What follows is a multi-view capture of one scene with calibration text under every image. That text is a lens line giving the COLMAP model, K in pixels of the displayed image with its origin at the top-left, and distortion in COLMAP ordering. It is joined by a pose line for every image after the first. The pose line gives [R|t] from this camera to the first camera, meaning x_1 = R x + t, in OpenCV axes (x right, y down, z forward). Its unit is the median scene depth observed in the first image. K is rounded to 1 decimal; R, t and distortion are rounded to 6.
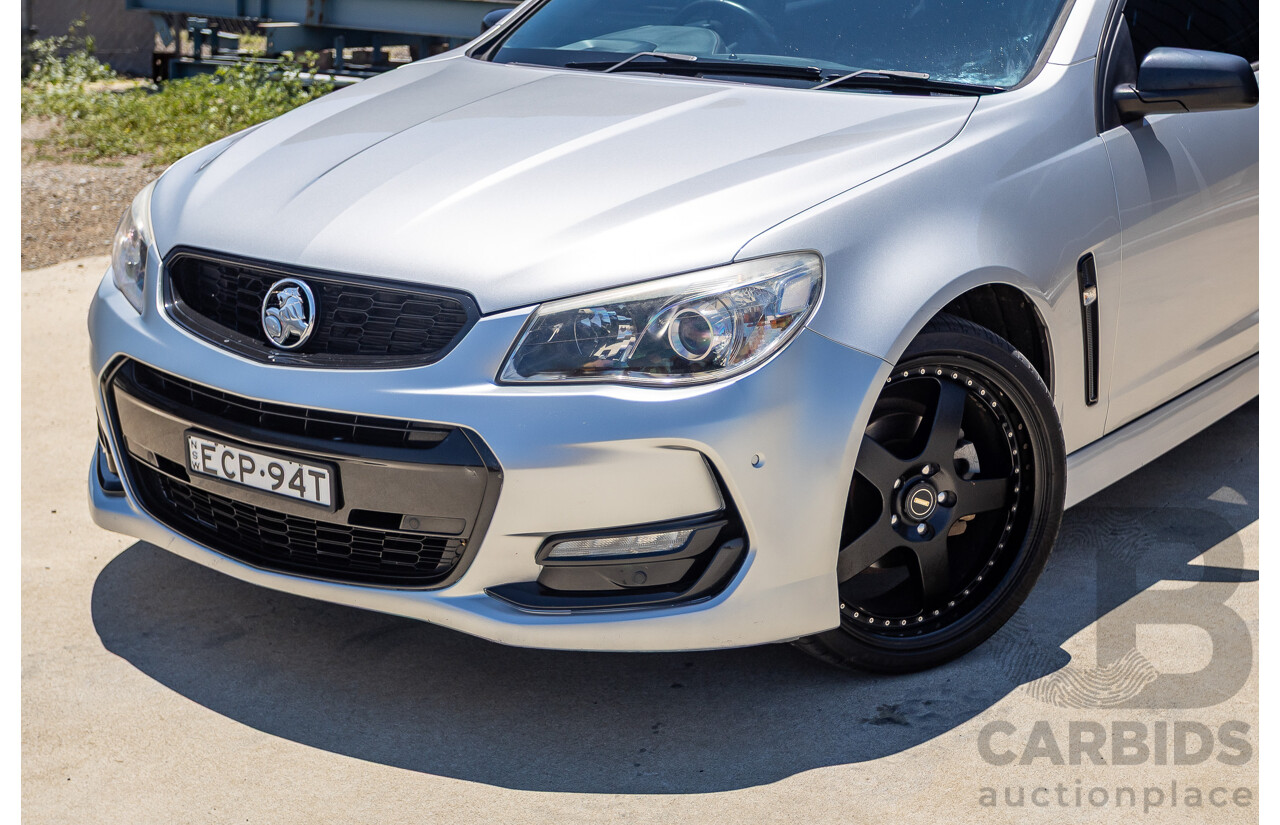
lens RADIAL K [[2196.6, 0, 640.0], [0, 2196.6, 412.5], [0, 0, 1]] dist [-0.046097, 0.035195]
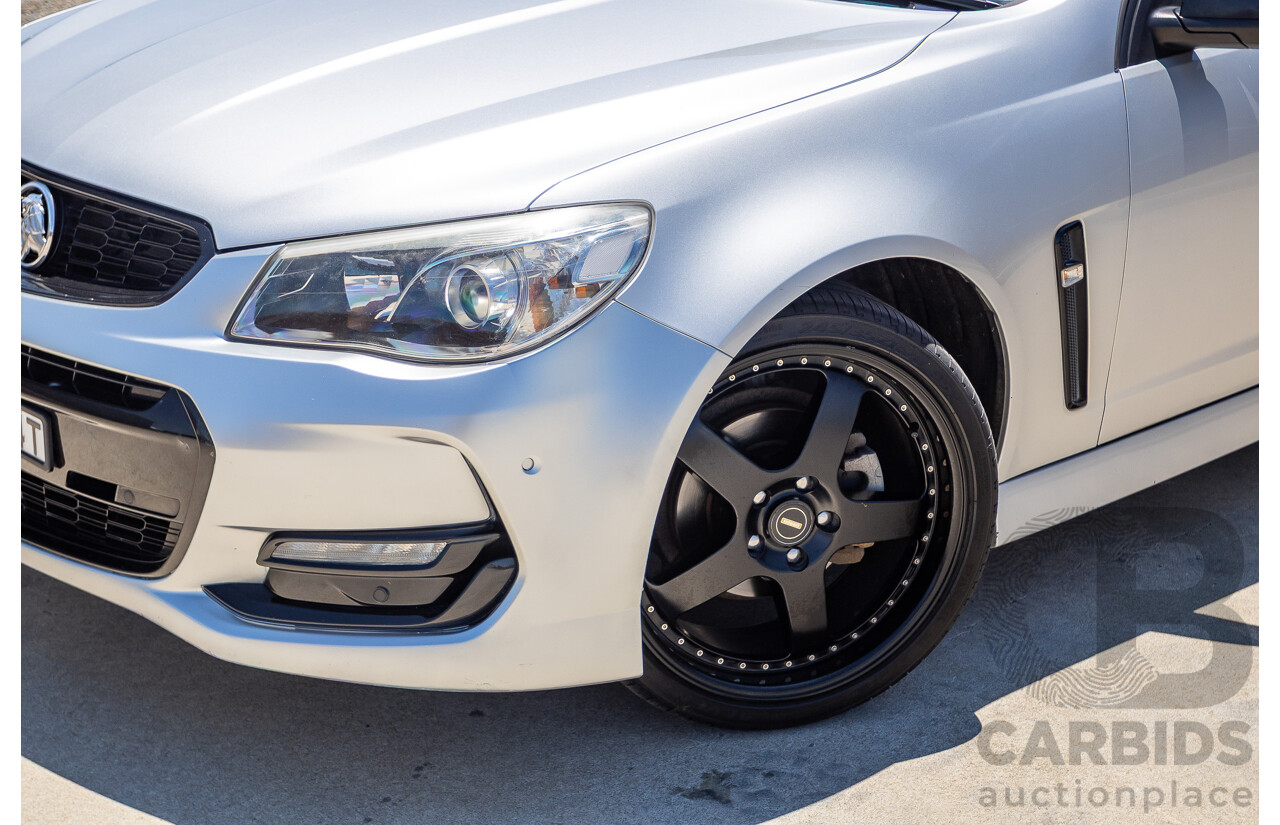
lens RADIAL K [[2196.6, 0, 640.0], [0, 2196.6, 412.5], [0, 0, 1]] dist [-0.046097, 0.035195]
pose [[0.984314, 0.095252, -0.148504, 0.192749], [-0.085006, 0.993636, 0.073896, -0.054514], [0.154597, -0.060113, 0.986147, 0.212844]]
